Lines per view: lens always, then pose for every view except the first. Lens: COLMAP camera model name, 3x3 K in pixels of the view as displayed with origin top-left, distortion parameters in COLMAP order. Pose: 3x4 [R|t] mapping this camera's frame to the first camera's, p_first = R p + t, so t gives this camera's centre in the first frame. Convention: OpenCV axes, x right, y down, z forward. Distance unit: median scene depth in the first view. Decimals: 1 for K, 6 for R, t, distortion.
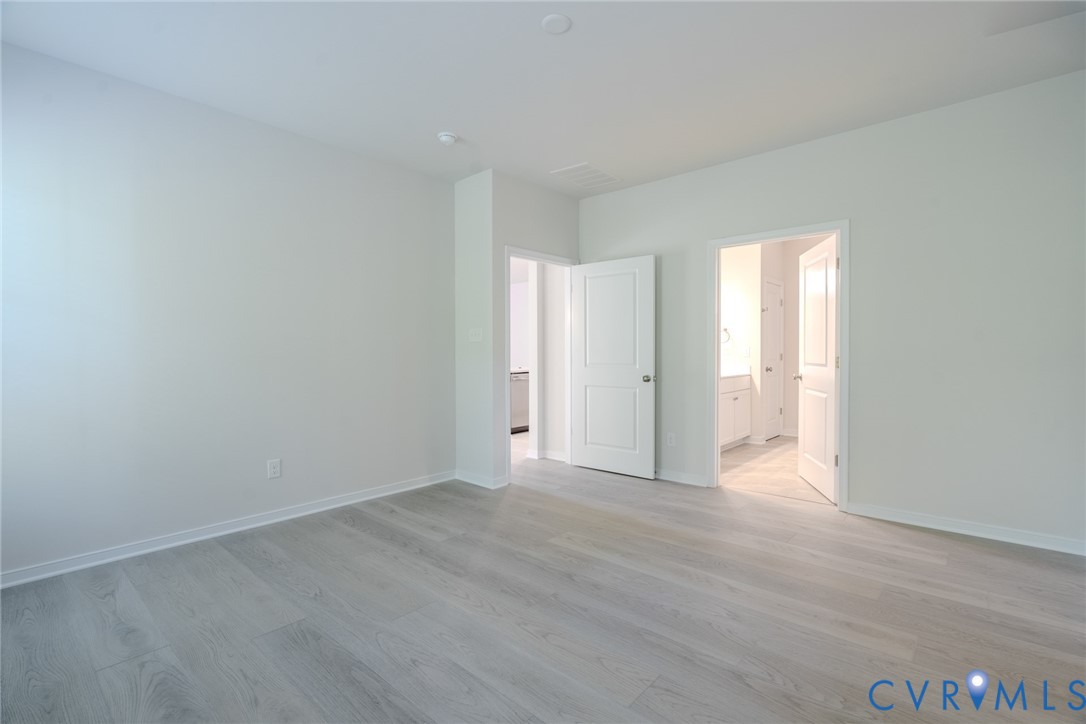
lens RADIAL K [[499.5, 0, 534.6], [0, 499.5, 354.4], [0, 0, 1]] dist [-0.000601, -0.000795]
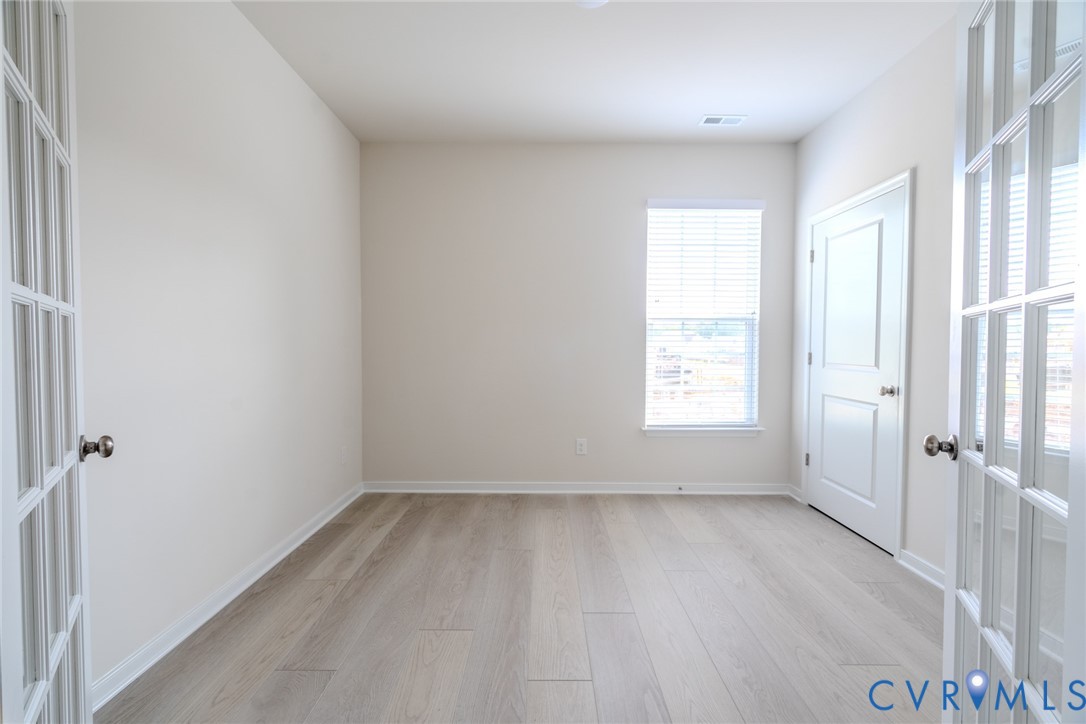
lens RADIAL K [[499.5, 0, 546.7], [0, 499.5, 360.9], [0, 0, 1]] dist [-0.000601, -0.000795]
pose [[0.658750, 0.022555, -0.752024, 0.406557], [-0.001546, 0.999589, 0.028626, -0.004790], [0.752360, -0.017695, 0.658514, 0.276746]]
